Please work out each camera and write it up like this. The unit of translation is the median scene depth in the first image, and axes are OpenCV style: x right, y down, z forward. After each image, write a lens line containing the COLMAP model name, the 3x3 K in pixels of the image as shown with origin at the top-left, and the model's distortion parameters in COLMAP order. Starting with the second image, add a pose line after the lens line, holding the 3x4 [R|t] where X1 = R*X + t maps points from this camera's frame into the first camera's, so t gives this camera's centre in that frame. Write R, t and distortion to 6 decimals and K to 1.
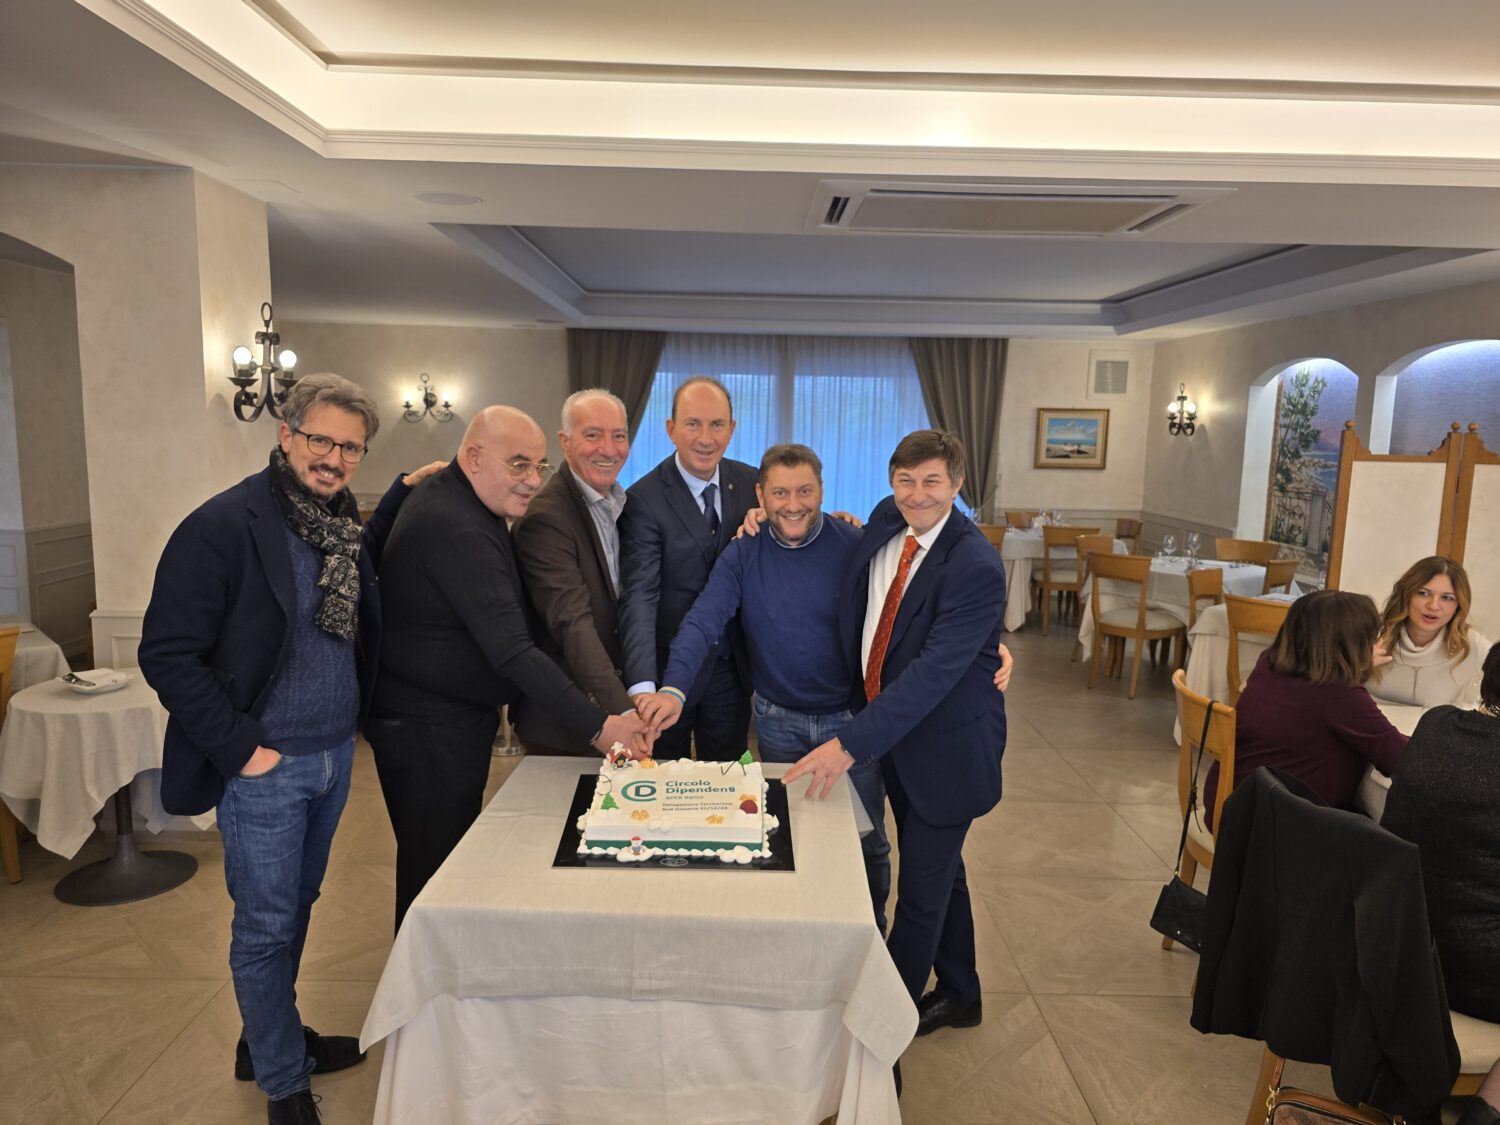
lens RADIAL K [[1029.8, 0, 751.3], [0, 1029.8, 576.5], [0, 0, 1]] dist [0.037557, -0.037246]
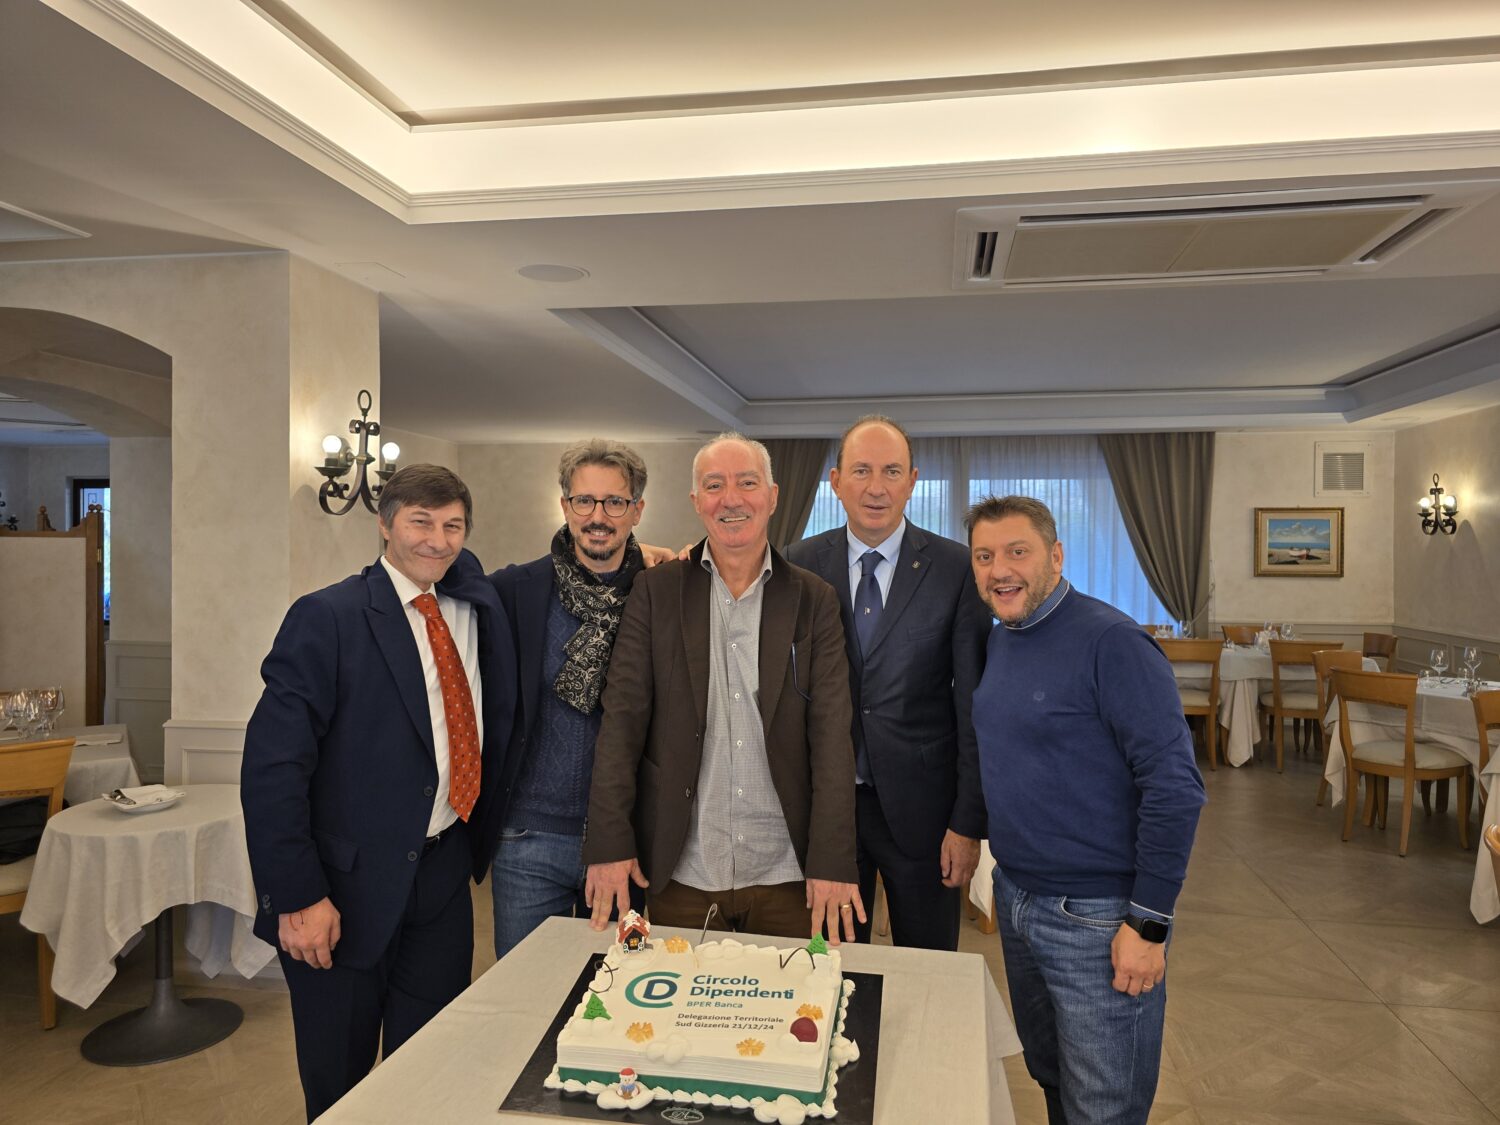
lens RADIAL K [[1029.8, 0, 754.4], [0, 1029.8, 556.9], [0, 0, 1]] dist [0.037557, -0.037246]
pose [[0.983142, -0.015688, -0.182168, 0.044861], [-0.010009, 0.990201, -0.139292, 0.011367], [0.182568, 0.138767, 0.973351, 0.164590]]
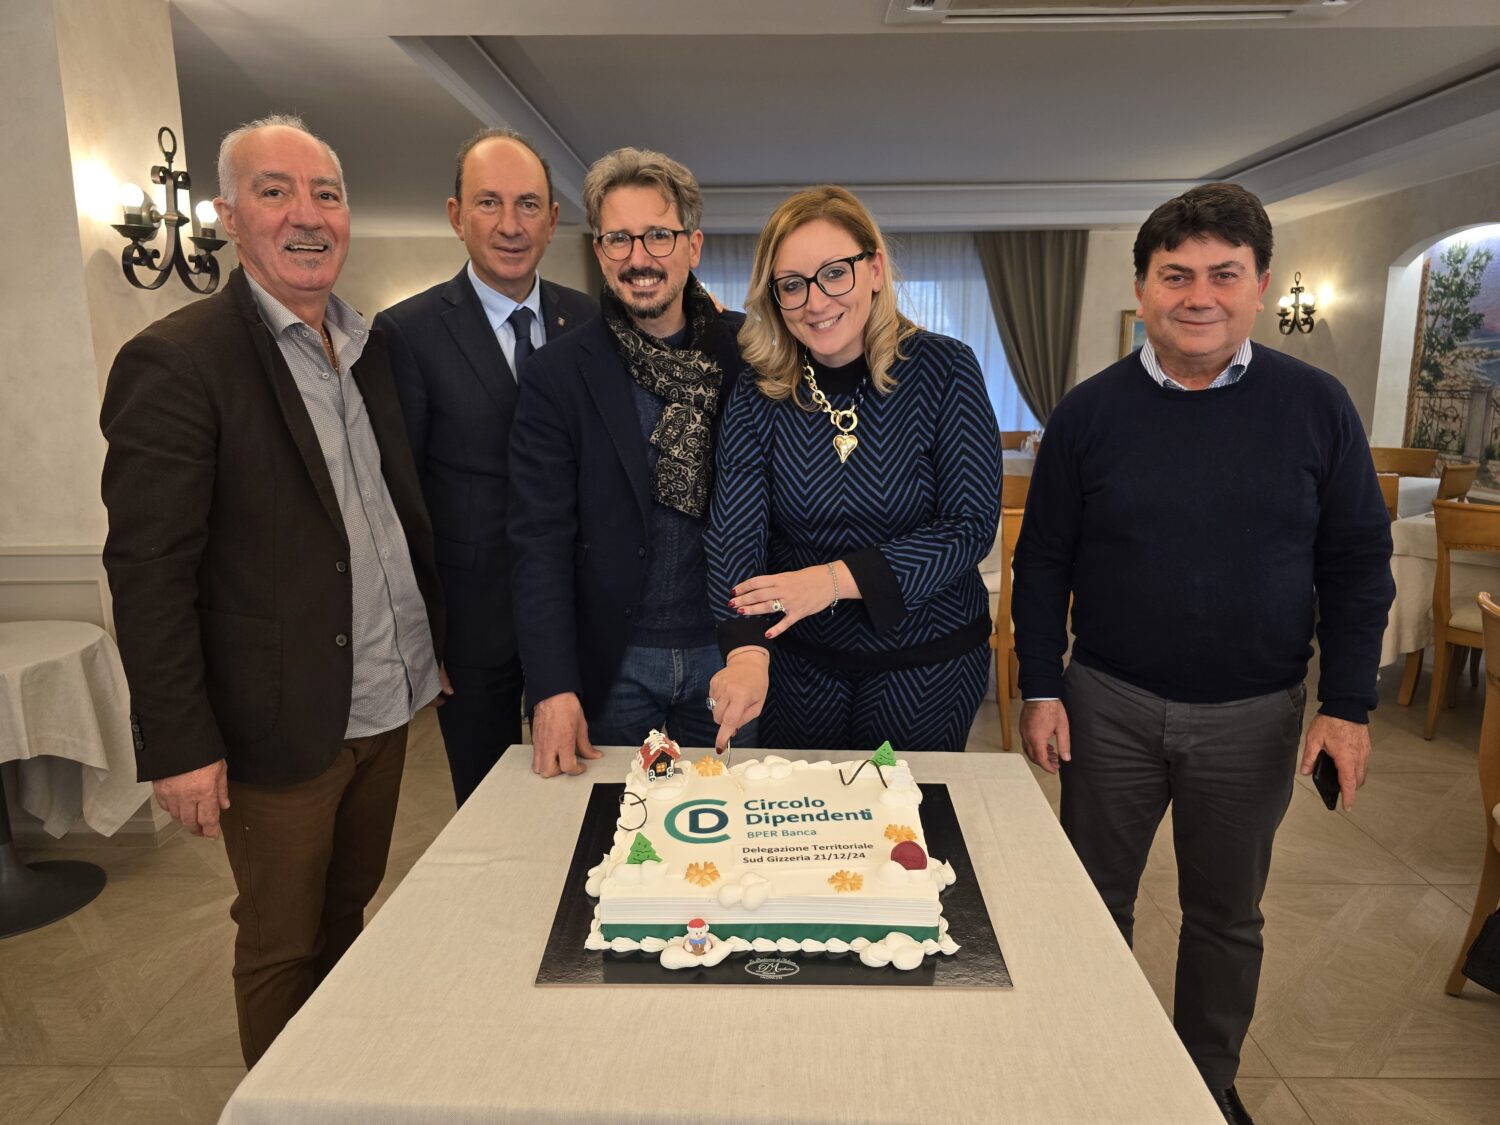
lens RADIAL K [[1029.8, 0, 753.0], [0, 1029.8, 573.9], [0, 0, 1]] dist [0.037557, -0.037246]
pose [[0.999309, -0.021865, -0.030047, -0.031559], [0.023238, 0.998665, 0.046137, 0.027873], [0.028998, -0.046803, 0.998483, 0.243147]]
